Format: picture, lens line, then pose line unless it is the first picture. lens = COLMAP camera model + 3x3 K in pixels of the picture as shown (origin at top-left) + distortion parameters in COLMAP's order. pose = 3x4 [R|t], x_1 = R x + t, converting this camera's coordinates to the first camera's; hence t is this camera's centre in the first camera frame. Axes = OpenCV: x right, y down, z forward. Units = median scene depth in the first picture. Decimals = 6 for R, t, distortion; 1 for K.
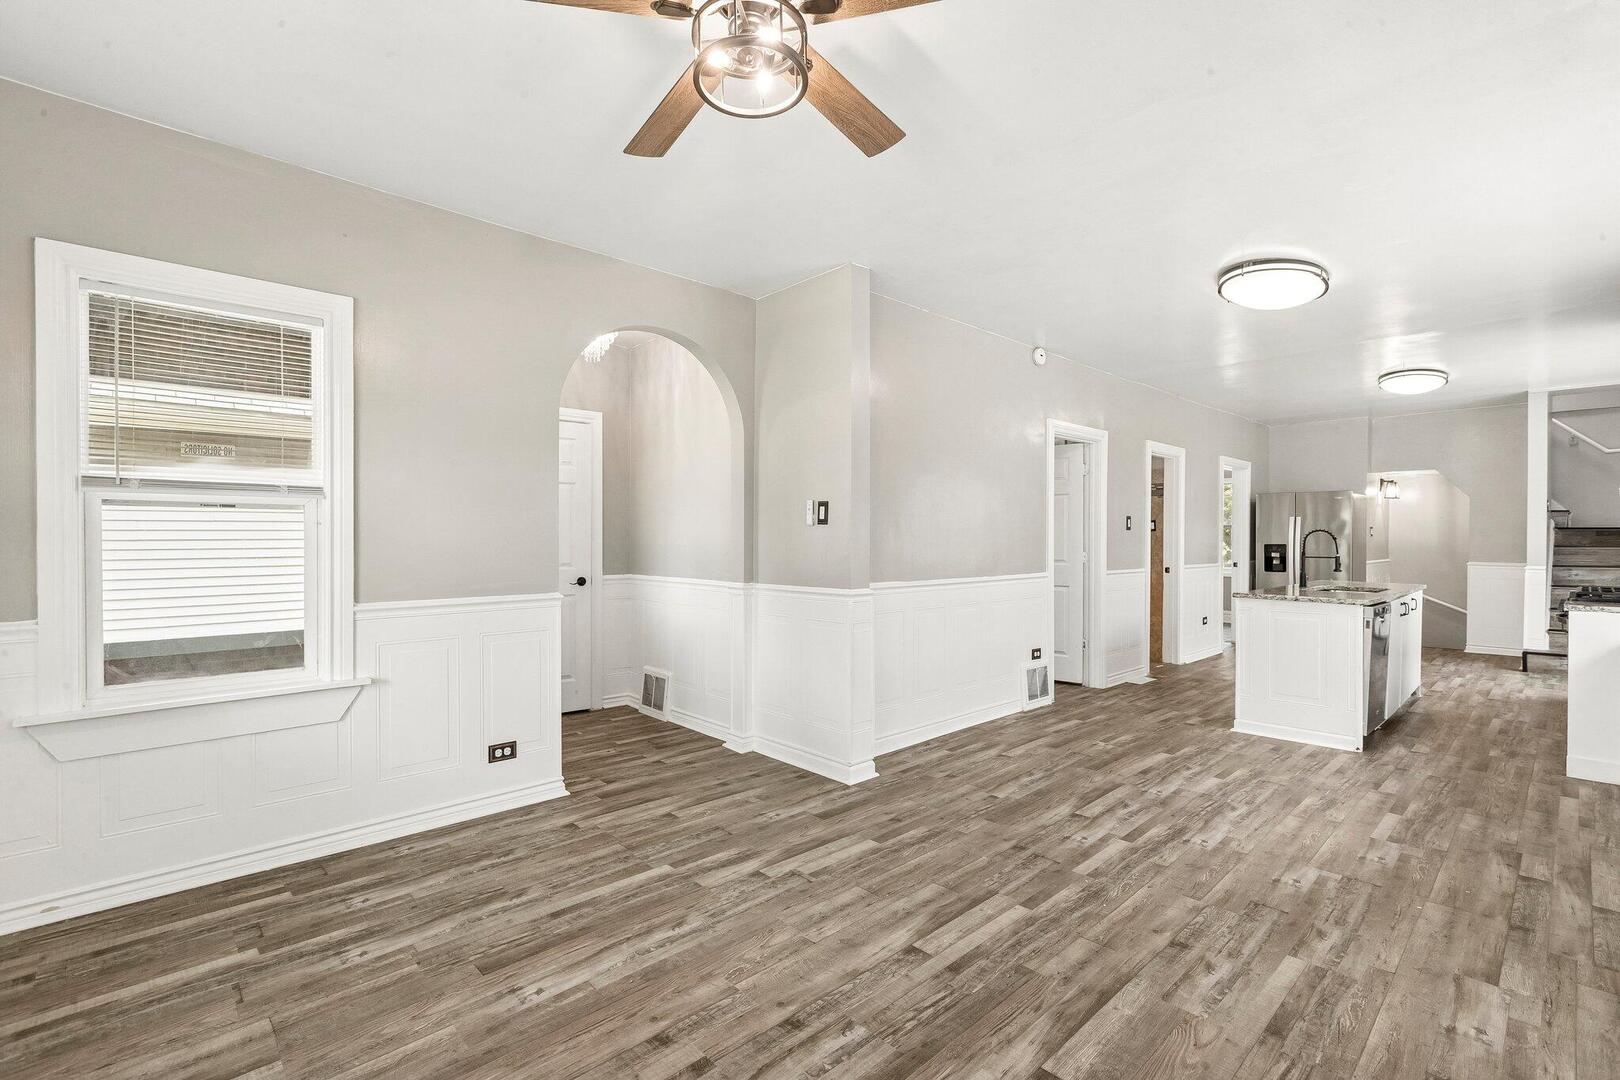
lens RADIAL K [[738.3, 0, 804.8], [0, 738.3, 539.3], [0, 0, 1]] dist [-0.002587, 0.000407]
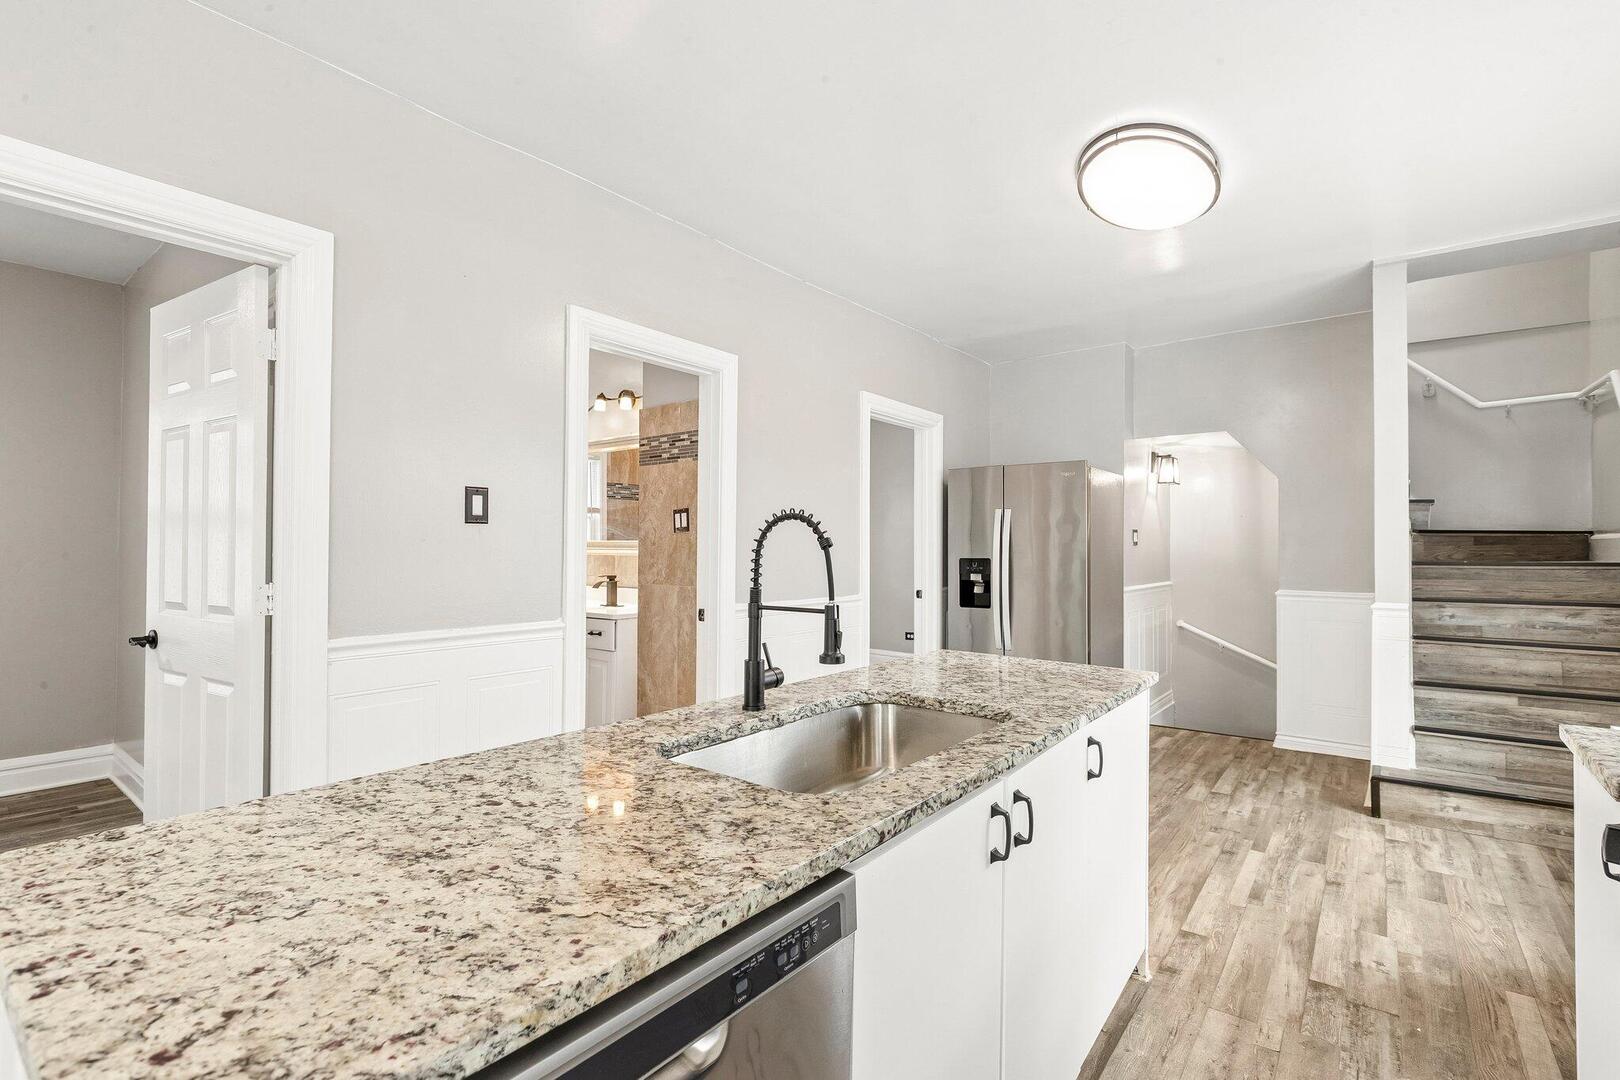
lens RADIAL K [[738.3, 0, 816.4], [0, 738.3, 539.0], [0, 0, 1]] dist [-0.002587, 0.000407]
pose [[0.986781, 0.005046, 0.161982, 0.432234], [-0.002440, 0.999865, -0.016278, 0.001221], [-0.162042, 0.015668, 0.986659, 0.469019]]
